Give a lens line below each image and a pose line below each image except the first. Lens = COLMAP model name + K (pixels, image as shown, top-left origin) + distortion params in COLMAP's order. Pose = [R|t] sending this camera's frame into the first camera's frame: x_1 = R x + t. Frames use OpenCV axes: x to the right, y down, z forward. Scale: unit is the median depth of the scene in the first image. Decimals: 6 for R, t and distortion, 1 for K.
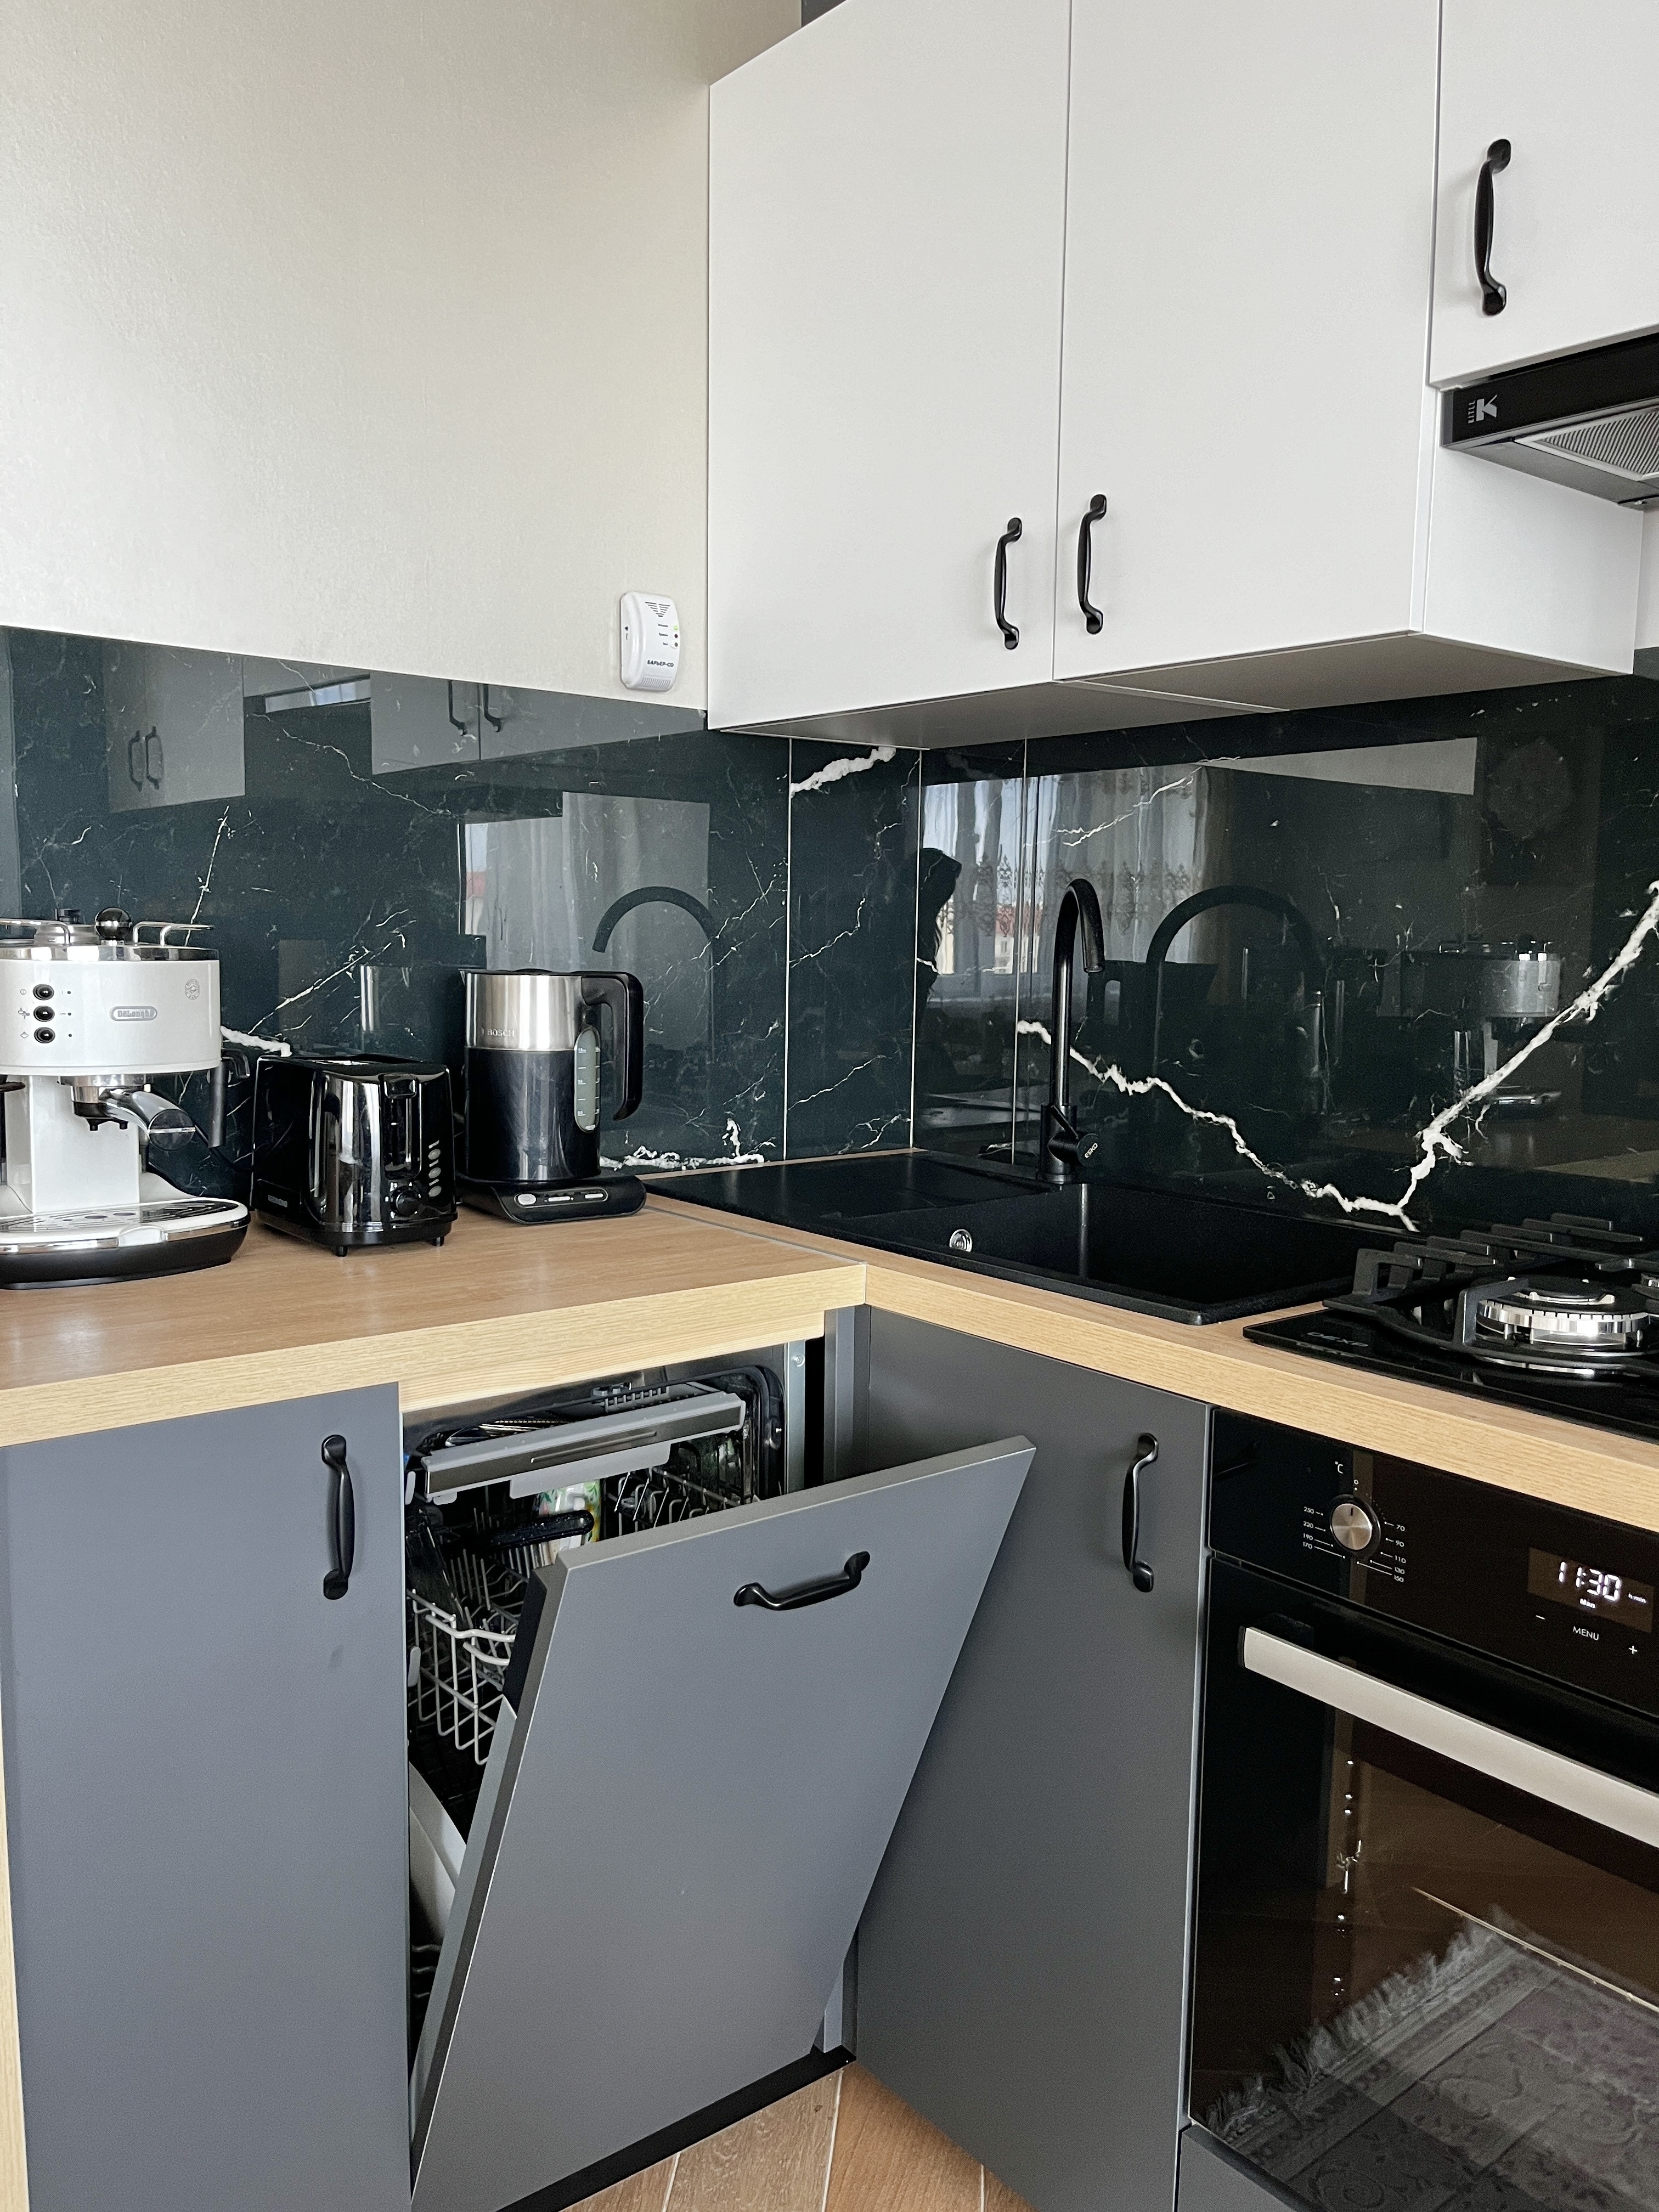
lens RADIAL K [[1686.0, 0, 833.5], [0, 1686.0, 1111.6], [0, 0, 1]] dist [0.023730, -0.004416]
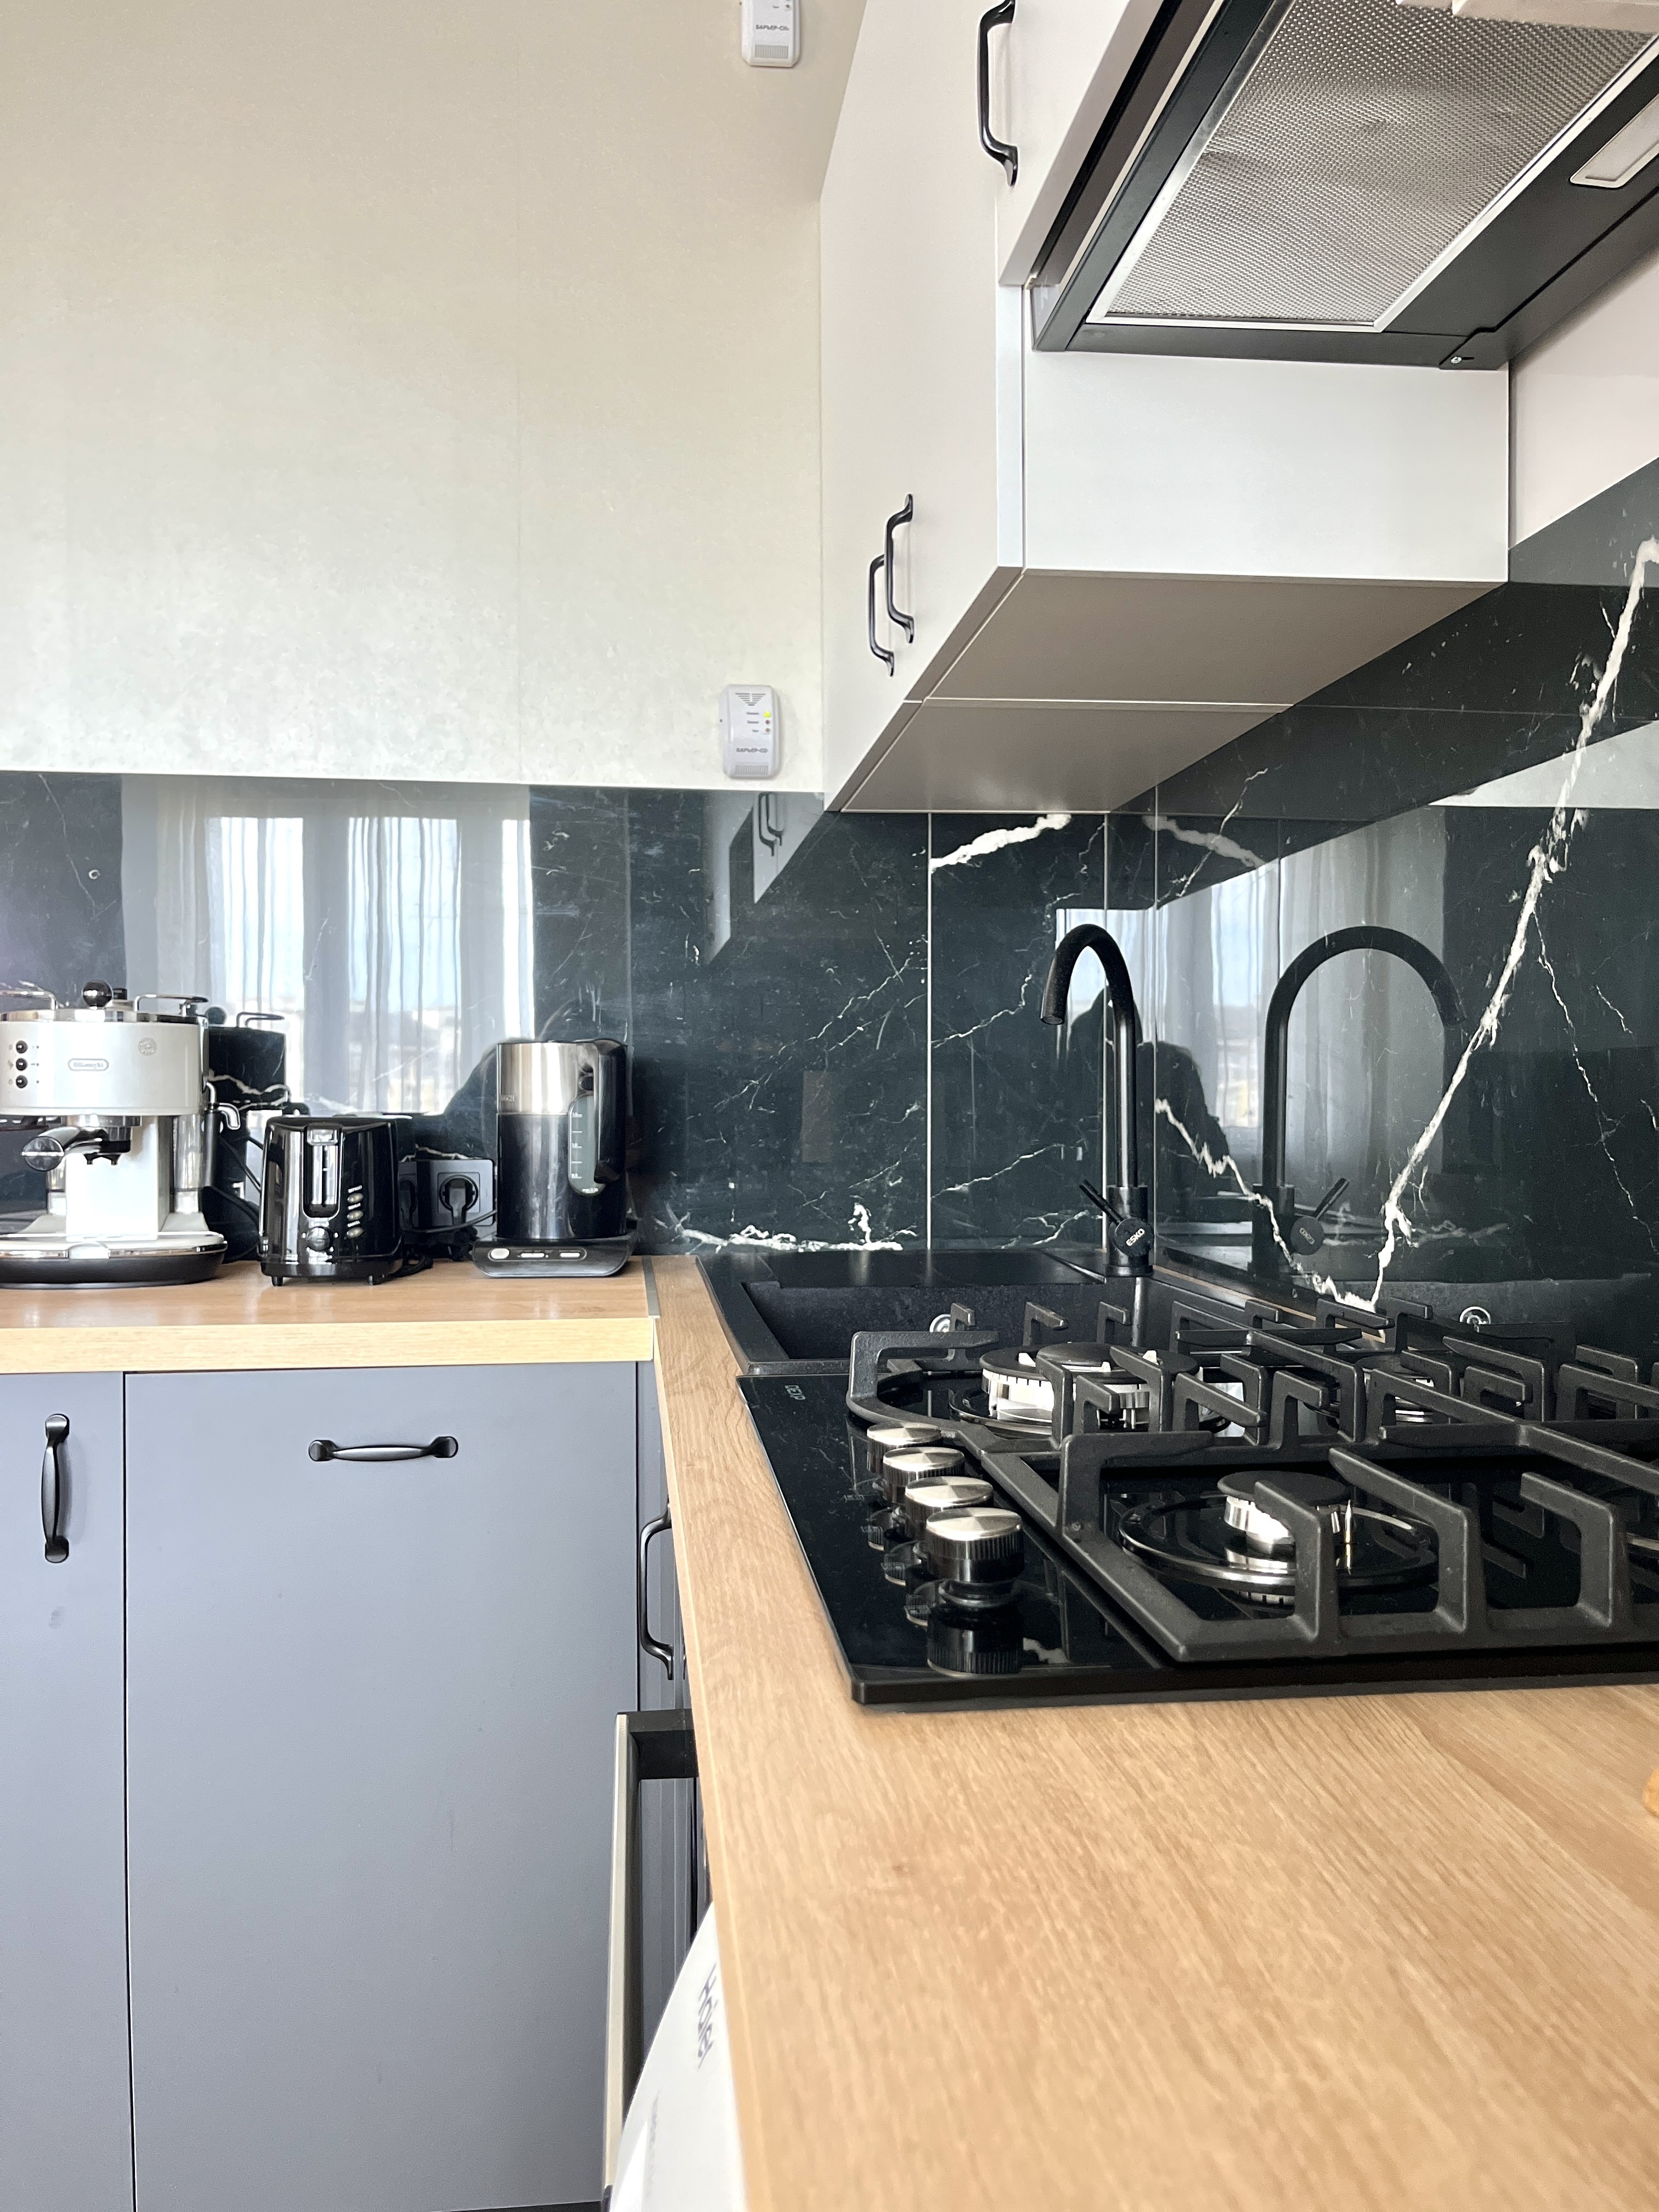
lens RADIAL K [[1686.0, 0, 833.5], [0, 1686.0, 1111.6], [0, 0, 1]] dist [0.023730, -0.004416]
pose [[0.848235, -0.012183, -0.529481, 0.503720], [-0.042694, 0.994909, -0.091287, 0.046742], [0.527897, 0.100038, 0.843396, 0.193579]]
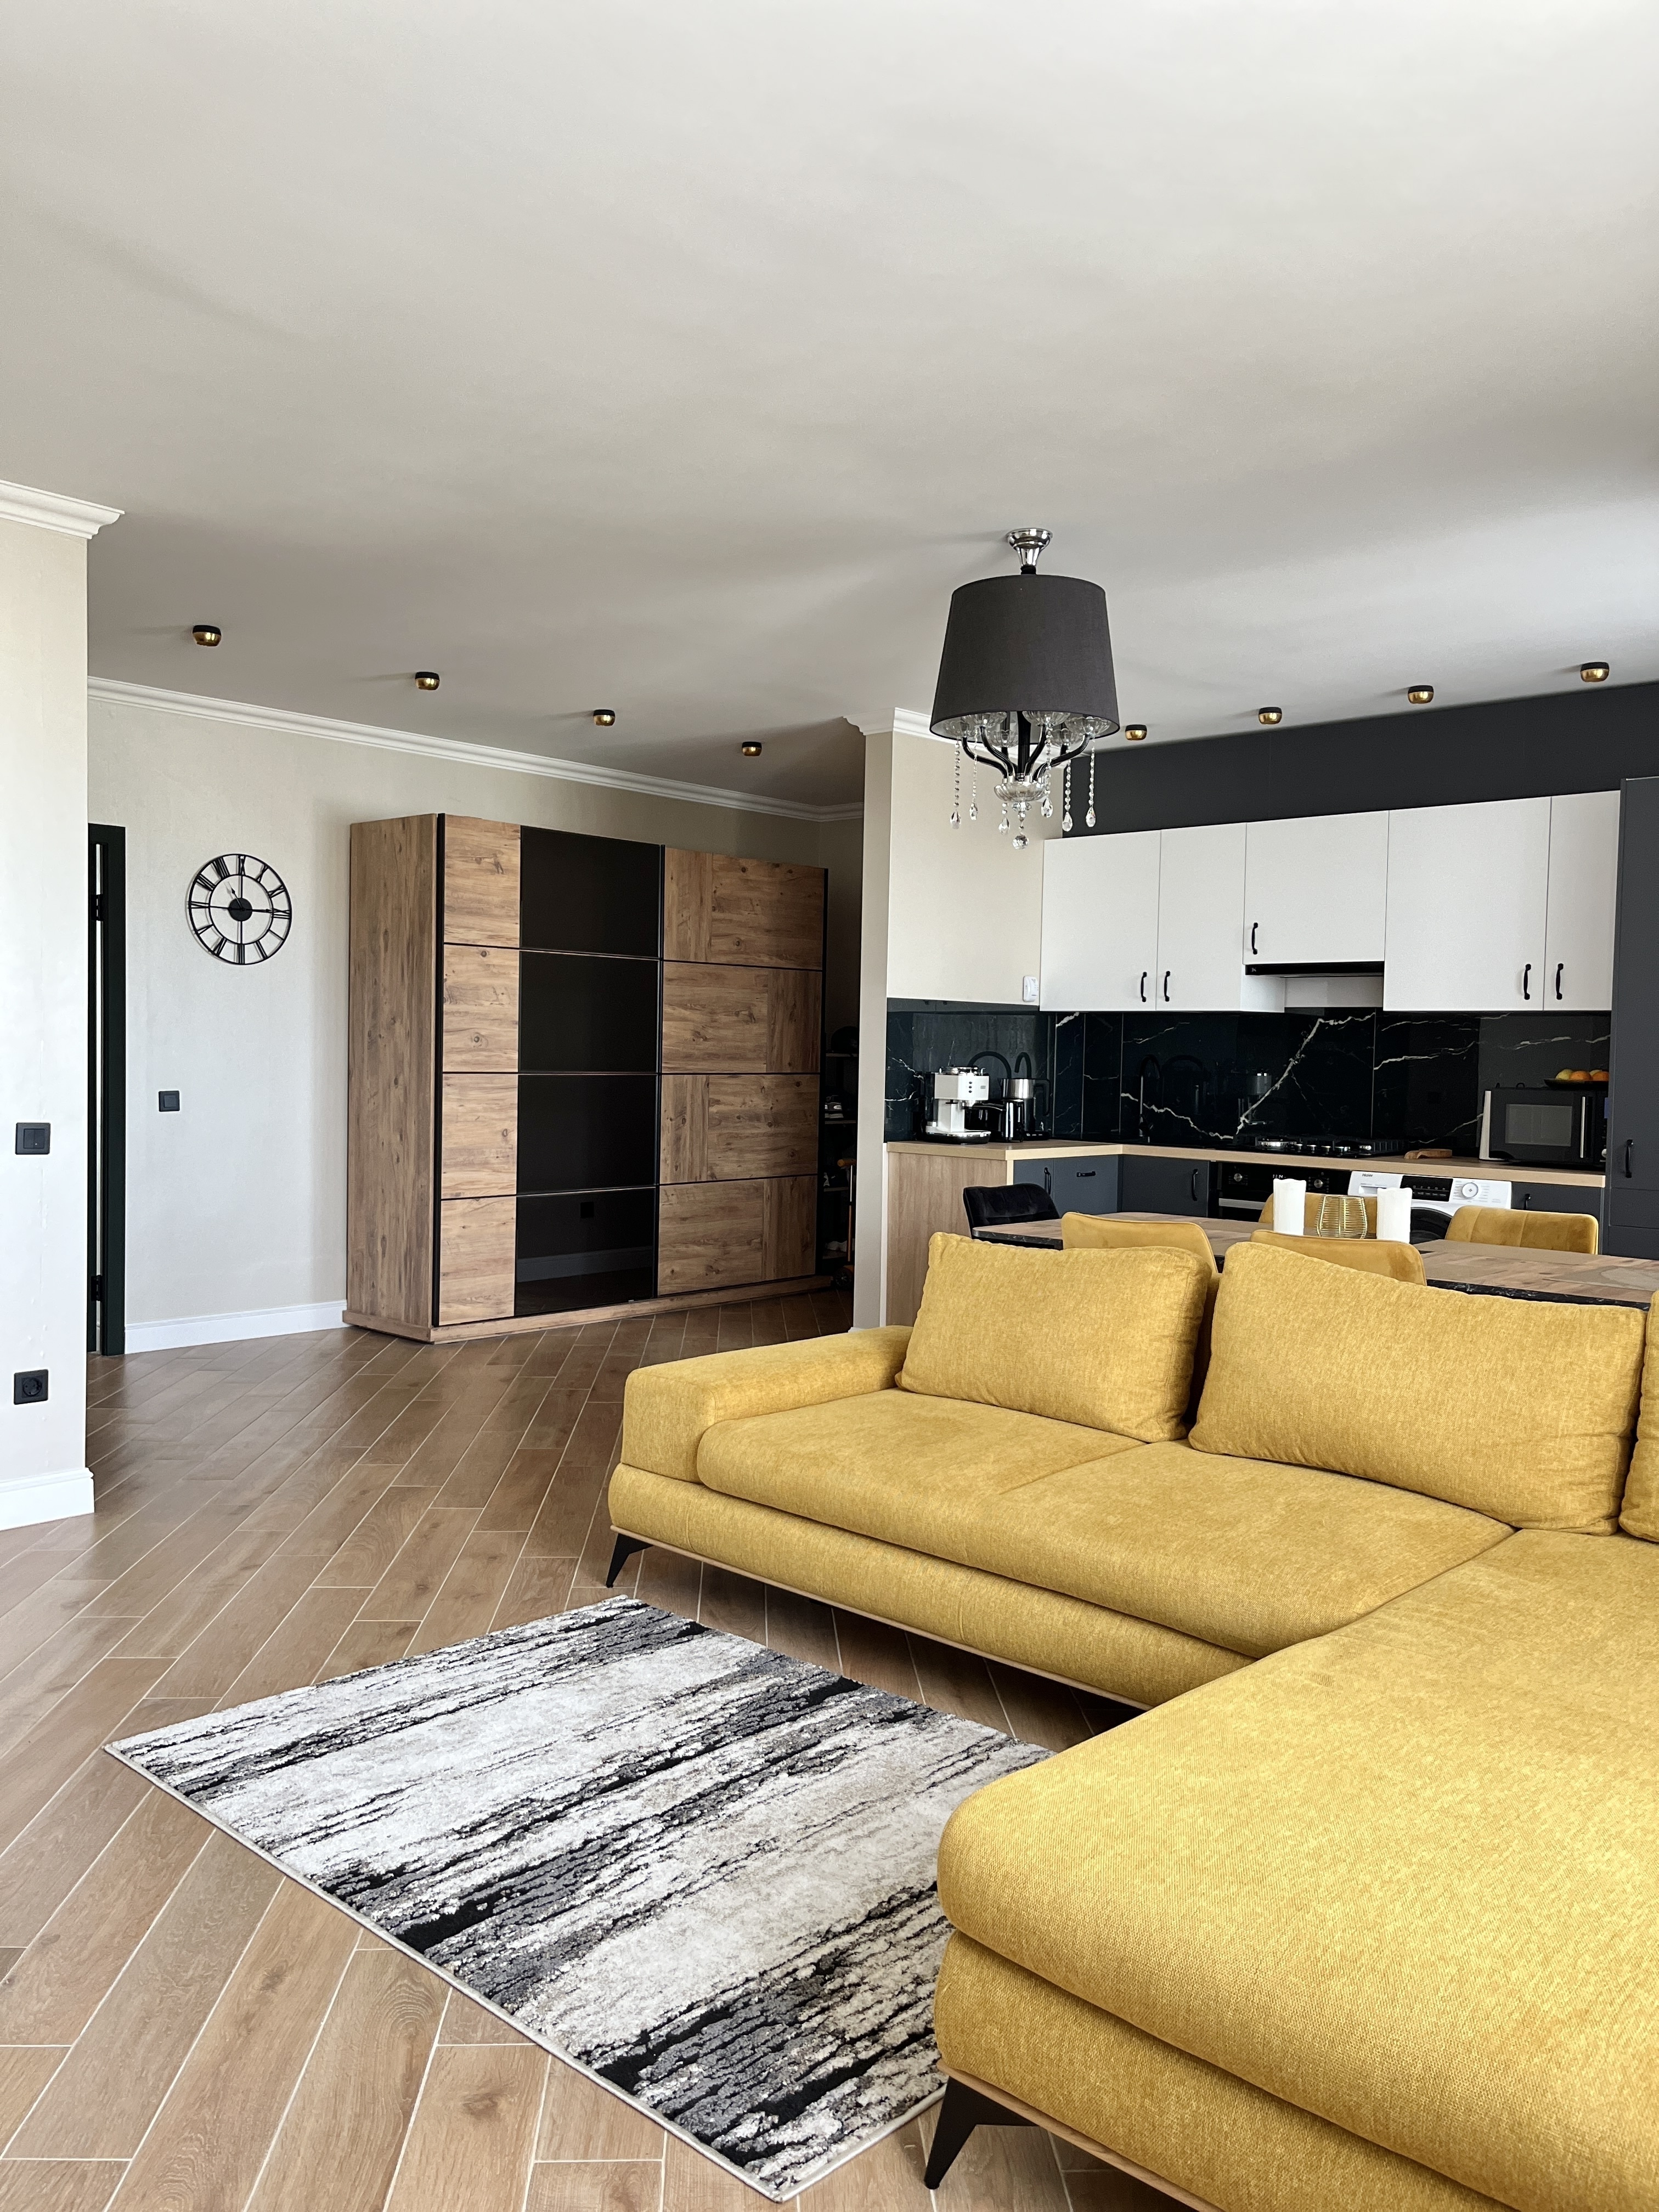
lens RADIAL K [[1686.0, 0, 833.5], [0, 1686.0, 1111.6], [0, 0, 1]] dist [0.023730, -0.004416]
pose [[0.987591, -0.005049, 0.156965, -1.166283], [0.014866, 0.998000, -0.061436, 0.216135], [-0.156341, 0.063007, 0.985691, -2.651992]]
